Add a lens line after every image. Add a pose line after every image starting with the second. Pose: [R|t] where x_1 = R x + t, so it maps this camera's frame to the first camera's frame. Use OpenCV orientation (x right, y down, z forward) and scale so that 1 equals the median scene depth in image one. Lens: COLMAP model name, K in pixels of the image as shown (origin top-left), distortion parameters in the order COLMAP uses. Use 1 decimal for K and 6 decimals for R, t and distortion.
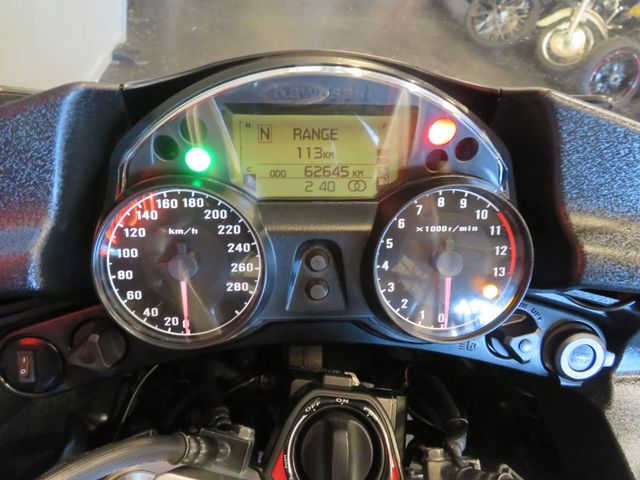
lens RADIAL K [[474.0, 0, 320.0], [0, 474.0, 240.0], [0, 0, 1]] dist [0.029255, -0.000543]
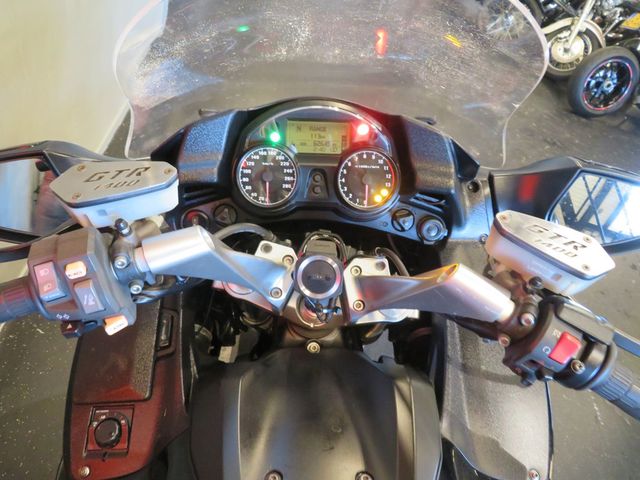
lens RADIAL K [[453.4, 0, 320.0], [0, 453.4, 240.0], [0, 0, 1]] dist [0.000108, -0.001586]
pose [[0.999080, 0.034071, -0.026029, 0.085160], [-0.033433, 0.999139, 0.024558, 0.321627], [0.026844, -0.023665, 0.999359, -1.488285]]
